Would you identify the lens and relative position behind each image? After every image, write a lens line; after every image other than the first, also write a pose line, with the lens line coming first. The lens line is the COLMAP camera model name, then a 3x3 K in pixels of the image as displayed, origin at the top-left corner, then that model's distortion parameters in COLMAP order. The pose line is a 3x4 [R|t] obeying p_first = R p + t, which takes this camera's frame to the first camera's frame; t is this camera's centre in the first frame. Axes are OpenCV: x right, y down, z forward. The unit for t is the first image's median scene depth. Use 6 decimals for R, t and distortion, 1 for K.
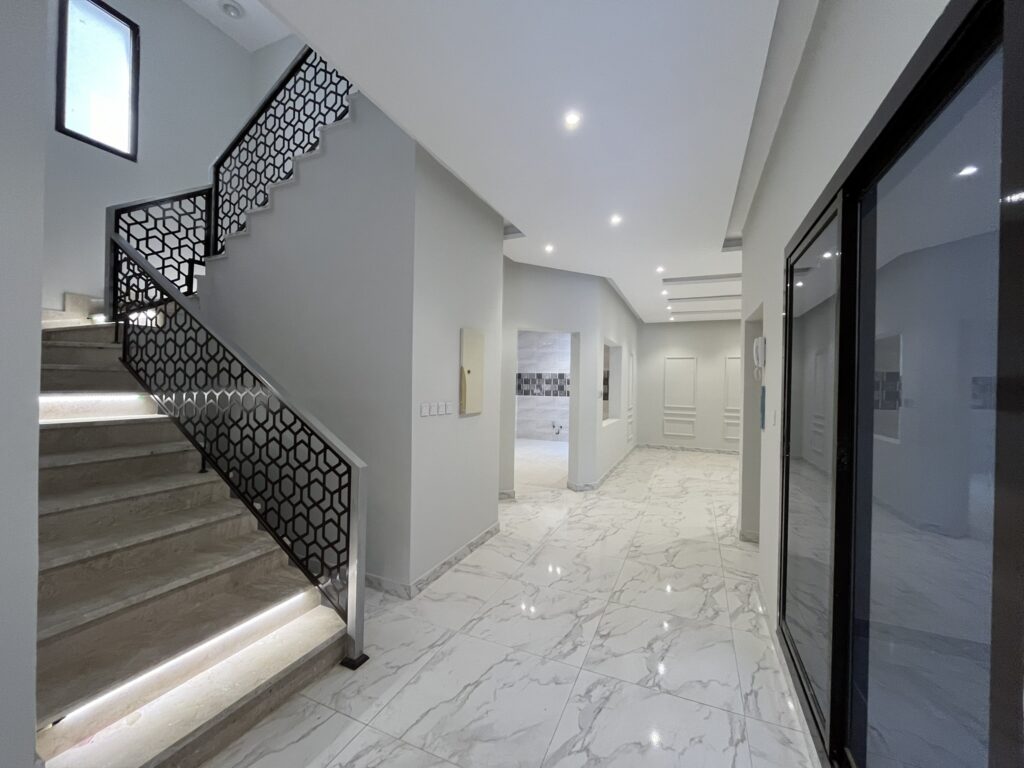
lens RADIAL K [[414.5, 0, 510.7], [0, 414.5, 384.5], [0, 0, 1]] dist [-0.002735, 0.000588]
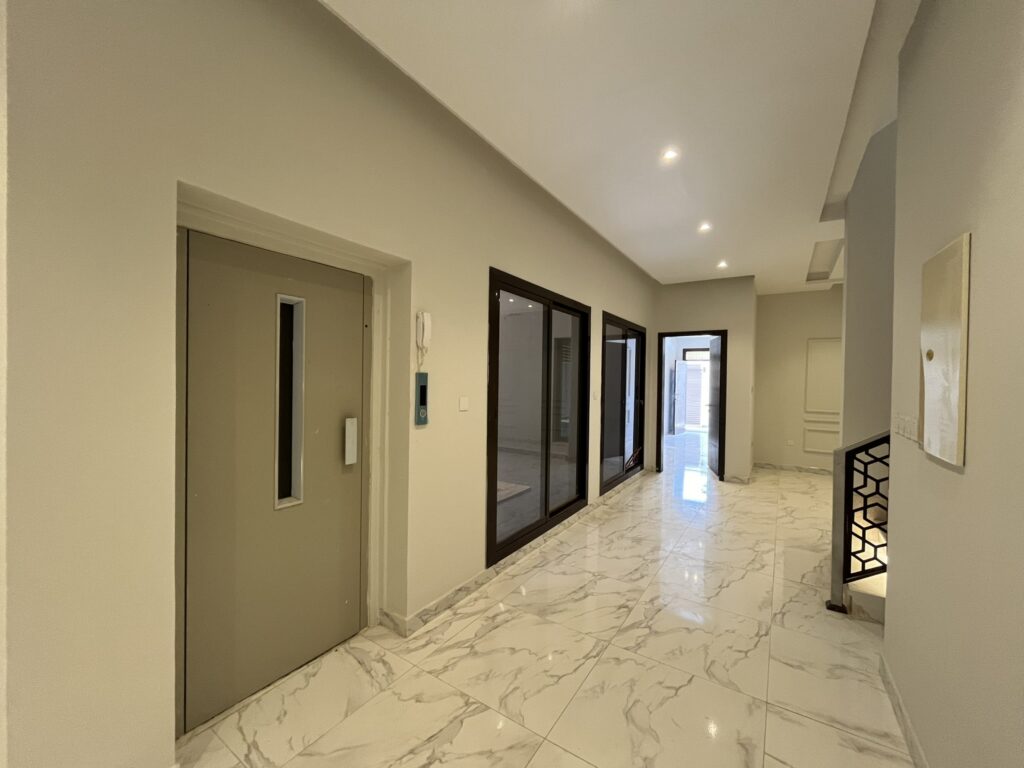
lens RADIAL K [[414.5, 0, 512.5], [0, 414.5, 383.9], [0, 0, 1]] dist [-0.002735, 0.000588]
pose [[-0.986822, -0.033961, 0.158203, 0.305906], [-0.032159, 0.999386, 0.013937, 0.010027], [-0.158580, 0.008666, -0.987308, 1.785958]]
